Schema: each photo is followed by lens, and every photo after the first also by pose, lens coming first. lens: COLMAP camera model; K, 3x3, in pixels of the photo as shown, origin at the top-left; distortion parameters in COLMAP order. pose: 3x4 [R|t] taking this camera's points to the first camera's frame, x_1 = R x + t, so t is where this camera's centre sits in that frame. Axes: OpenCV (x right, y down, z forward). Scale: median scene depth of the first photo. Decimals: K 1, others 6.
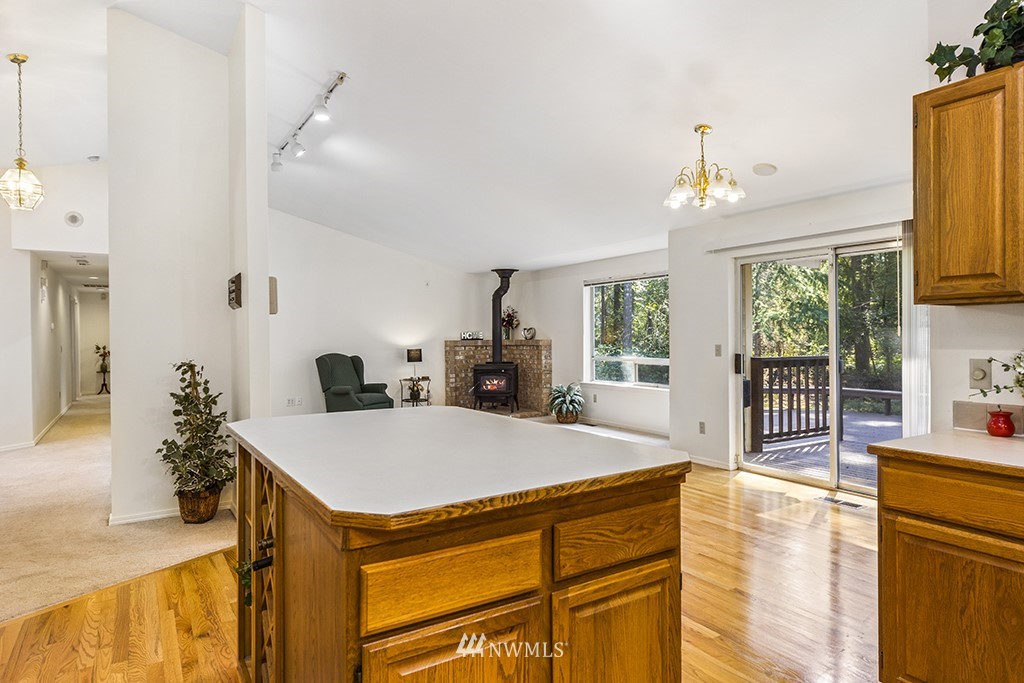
lens RADIAL K [[622.2, 0, 510.2], [0, 622.2, 341.0], [0, 0, 1]] dist [-0.000478, -0.000028]
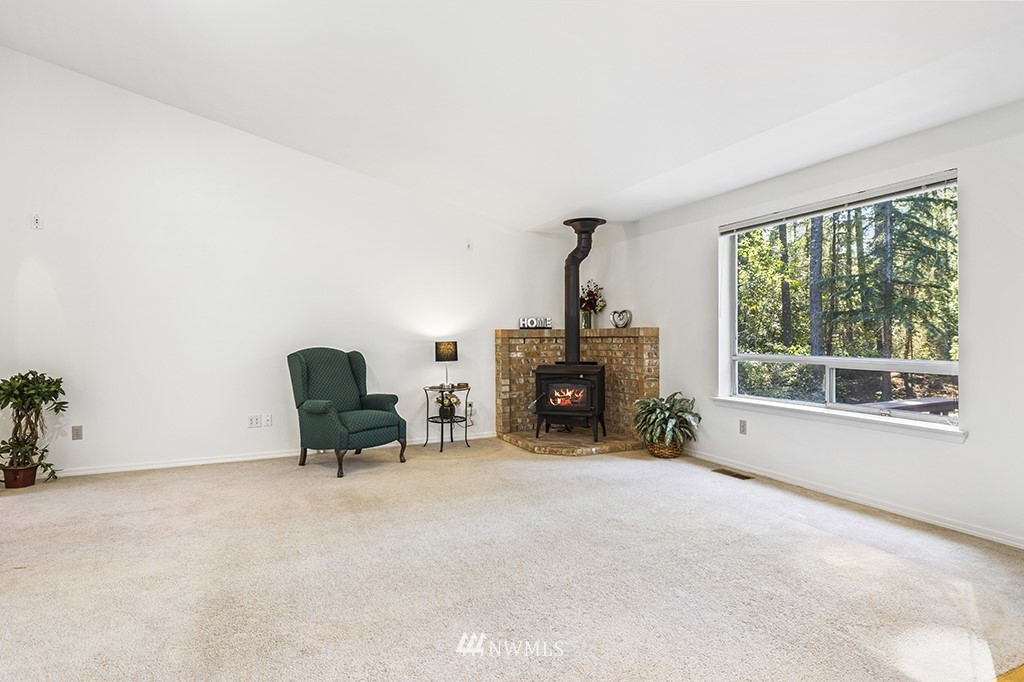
lens RADIAL K [[538.6, 0, 513.8], [0, 538.6, 339.7], [0, 0, 1]] dist [-0.002433, -0.000605]
pose [[0.990246, 0.001068, -0.139329, -0.002784], [-0.001409, 0.999996, -0.002346, 0.011613], [0.139326, 0.002520, 0.990243, 0.427840]]
